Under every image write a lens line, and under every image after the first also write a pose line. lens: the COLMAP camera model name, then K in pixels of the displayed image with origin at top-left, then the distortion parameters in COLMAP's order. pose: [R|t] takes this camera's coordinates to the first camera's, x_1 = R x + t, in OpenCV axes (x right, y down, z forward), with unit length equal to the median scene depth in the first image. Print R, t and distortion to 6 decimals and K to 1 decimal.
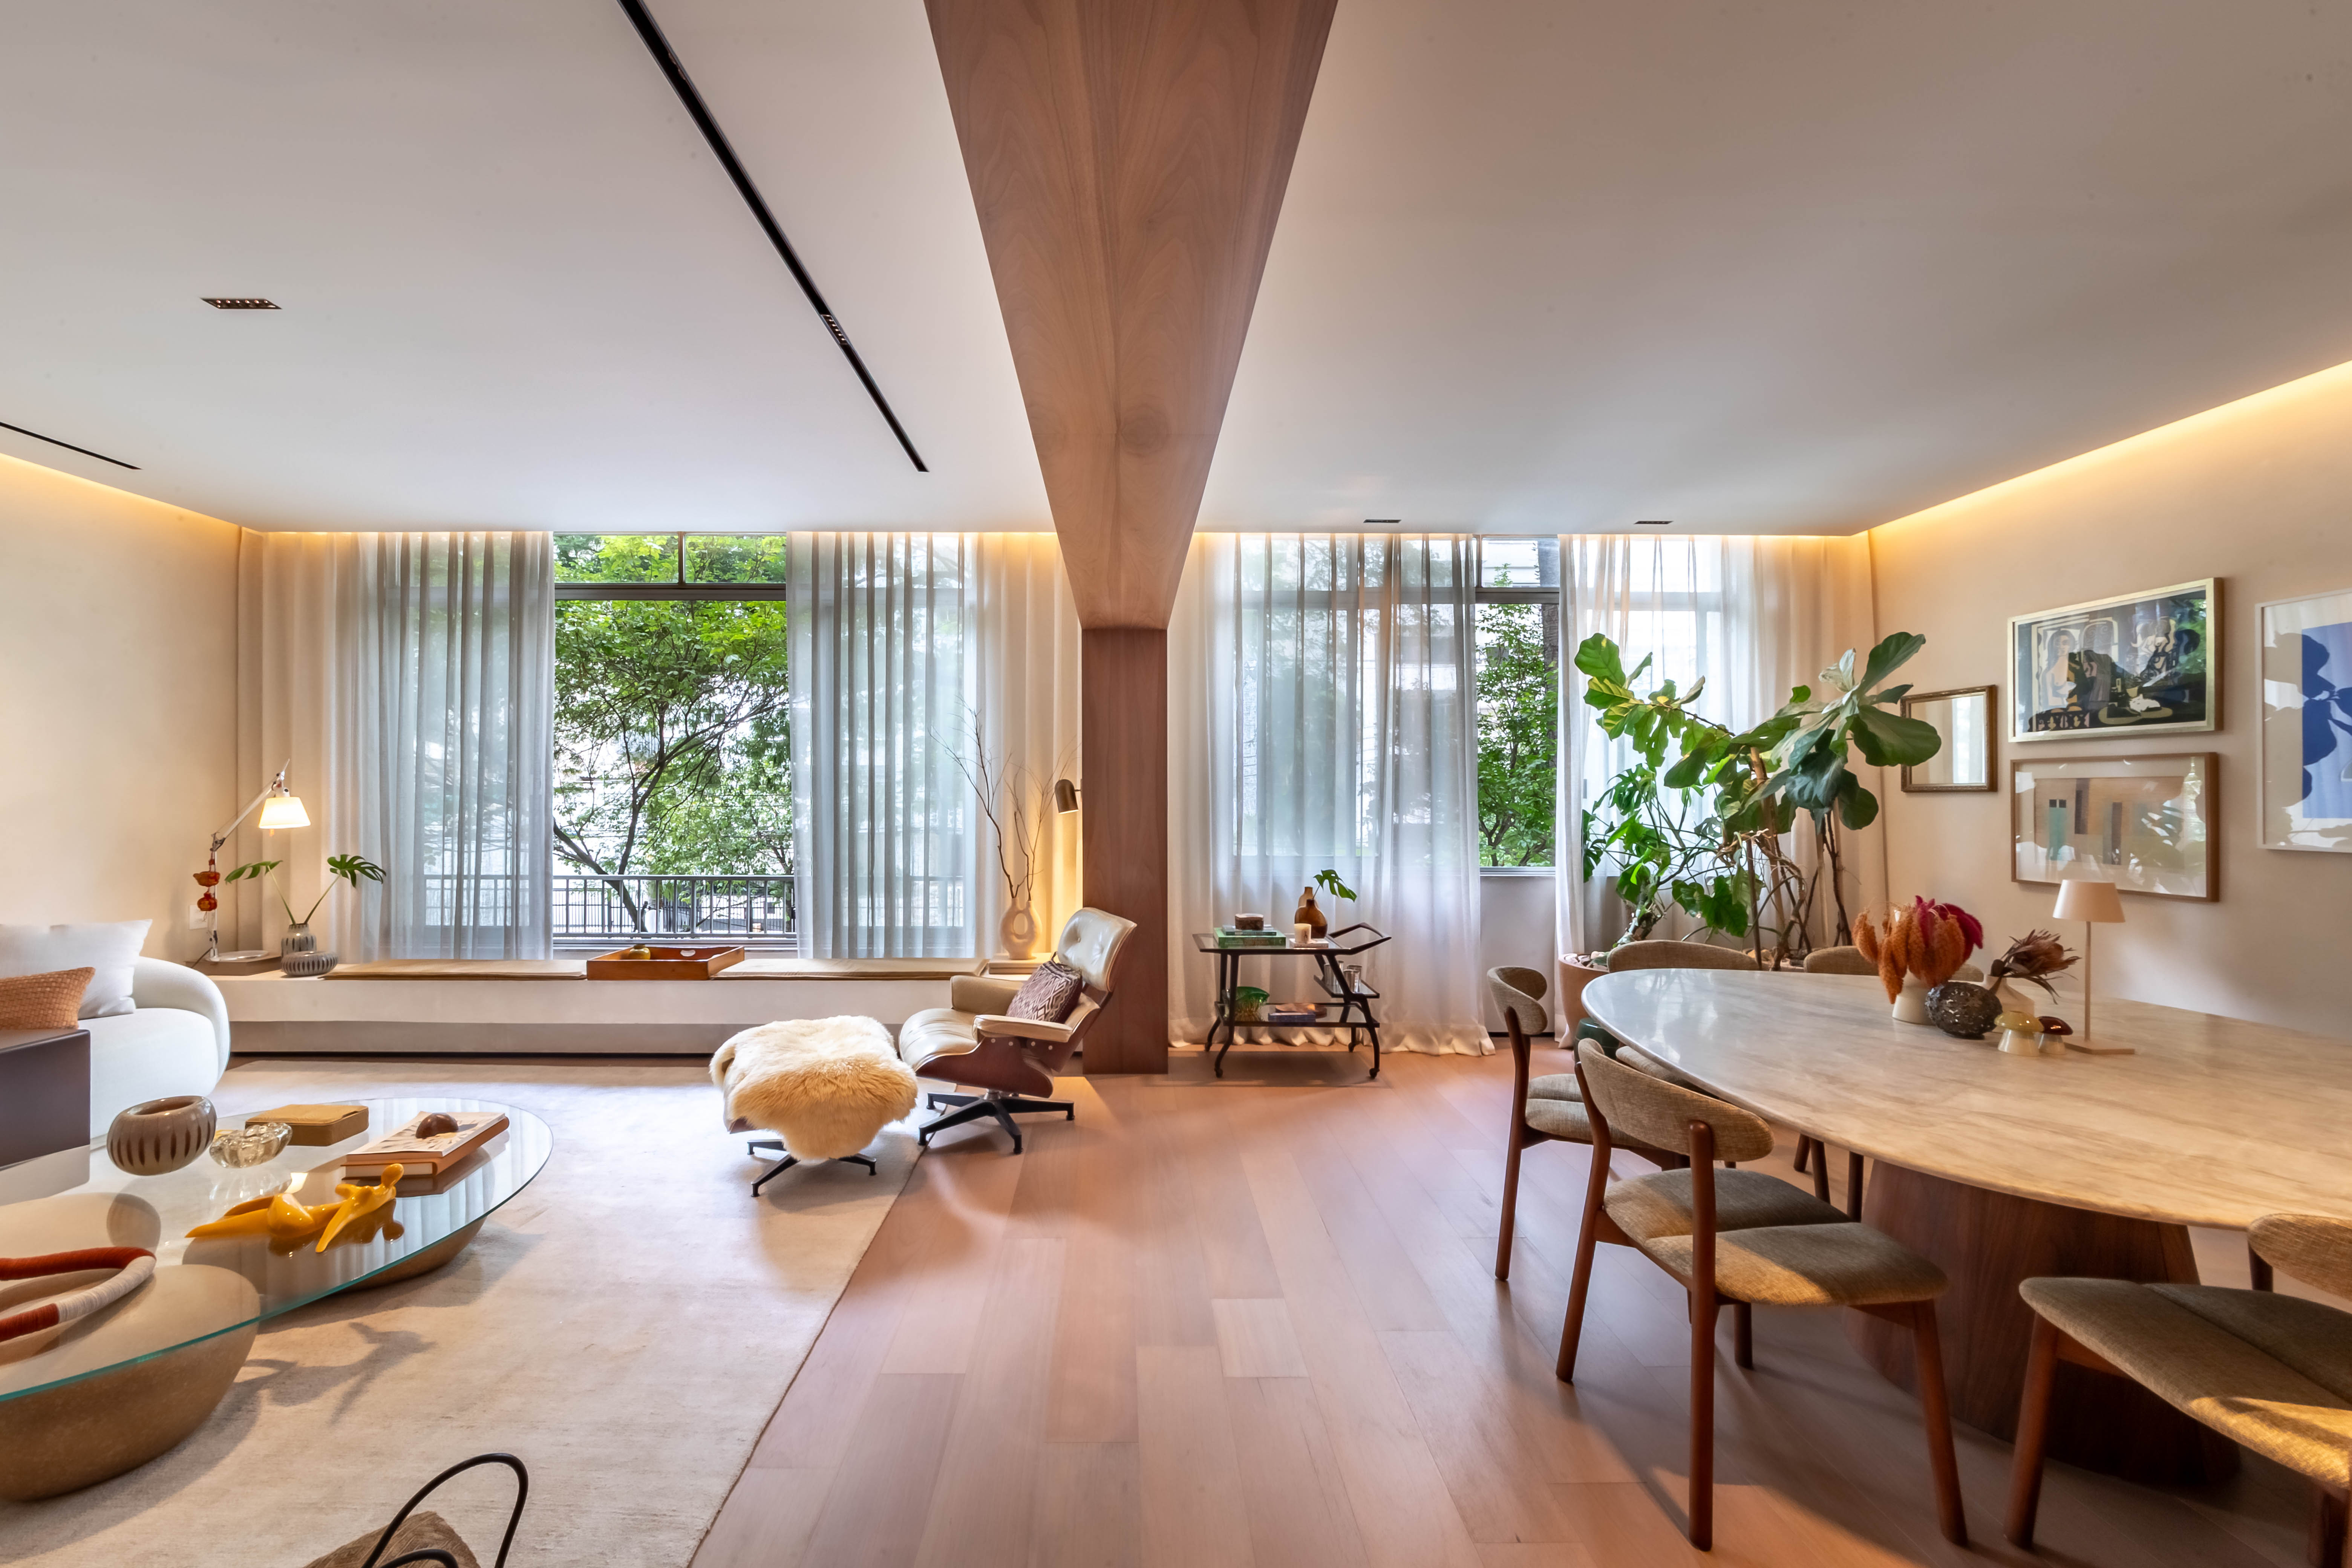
lens RADIAL K [[837.8, 0, 1168.5], [0, 837.8, 789.4], [0, 0, 1]] dist [0.000507, 0.000083]
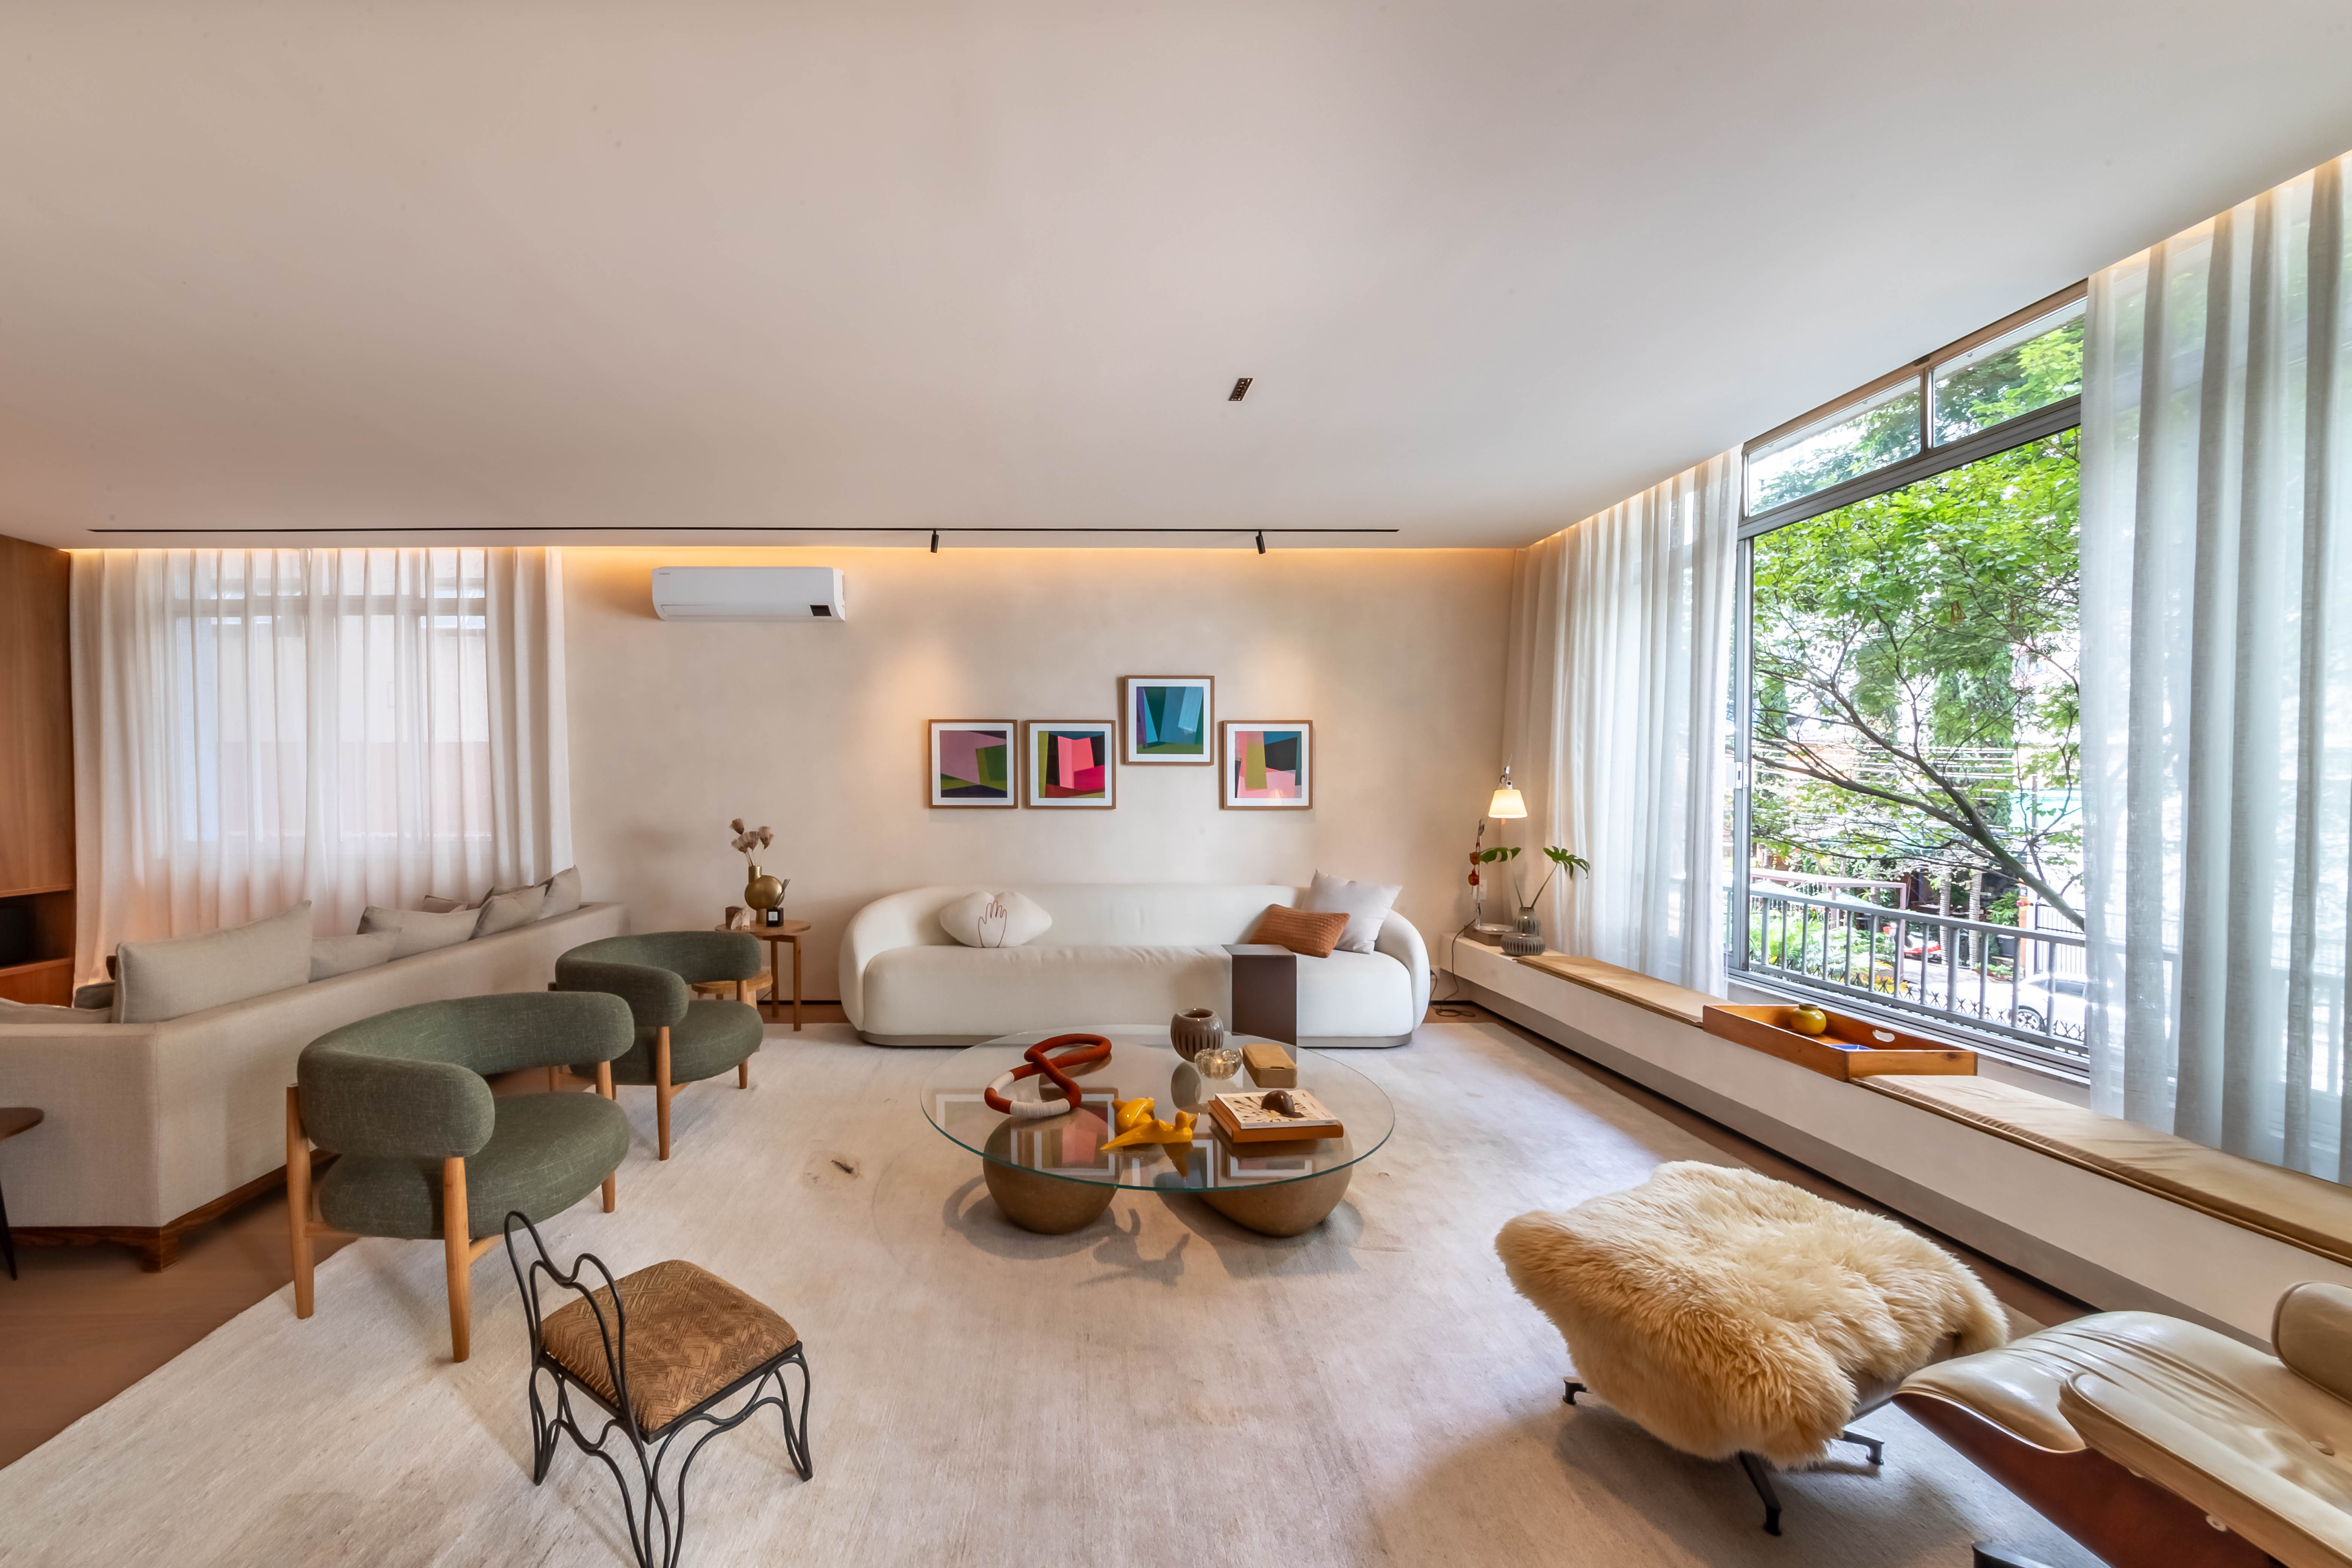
lens RADIAL K [[877.9, 0, 1114.1], [0, 877.9, 813.7], [0, 0, 1]] dist [-0.008661, 0.000121]
pose [[0.093559, 0.025496, -0.995287, 0.034924], [0.006077, 0.999639, 0.026179, 0.007596], [0.995595, -0.008497, 0.093370, 0.370309]]
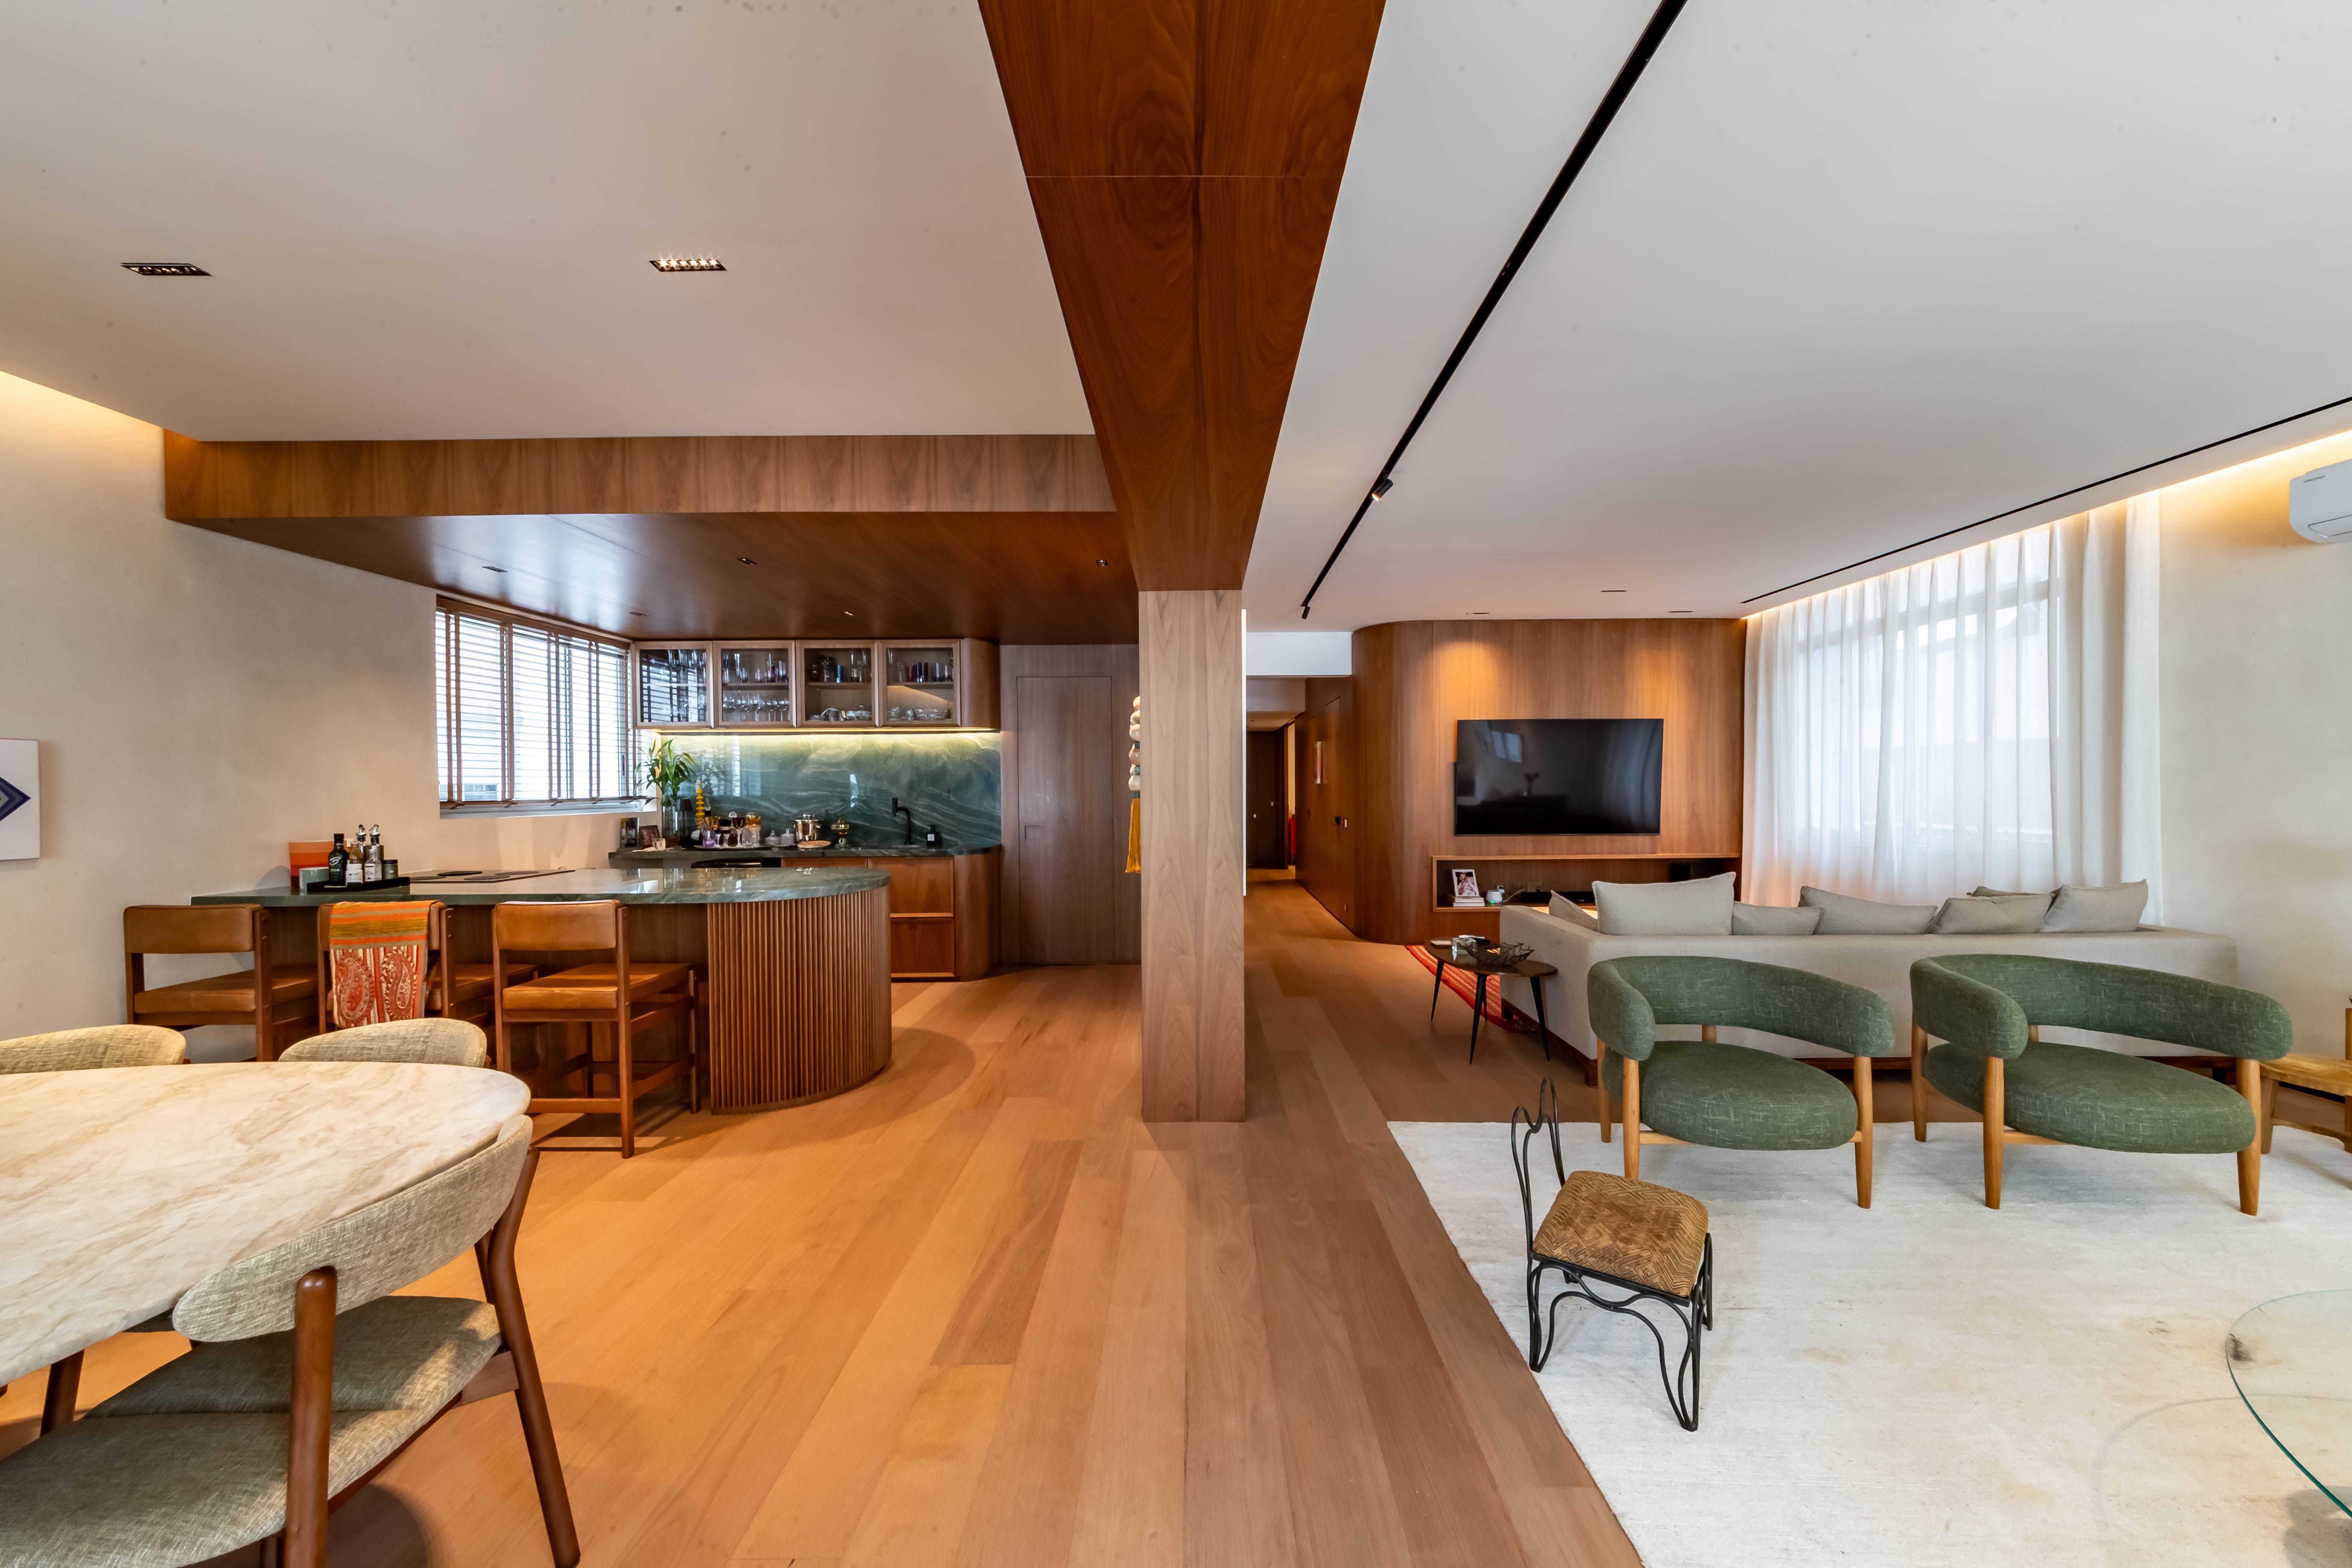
lens RADIAL K [[837.8, 0, 1168.5], [0, 837.8, 789.4], [0, 0, 1]] dist [0.000507, 0.000083]
pose [[-0.997344, -0.001160, -0.072829, -0.057244], [-0.000968, 0.999996, -0.002672, 0.007685], [0.072831, -0.002594, -0.997341, 0.596199]]
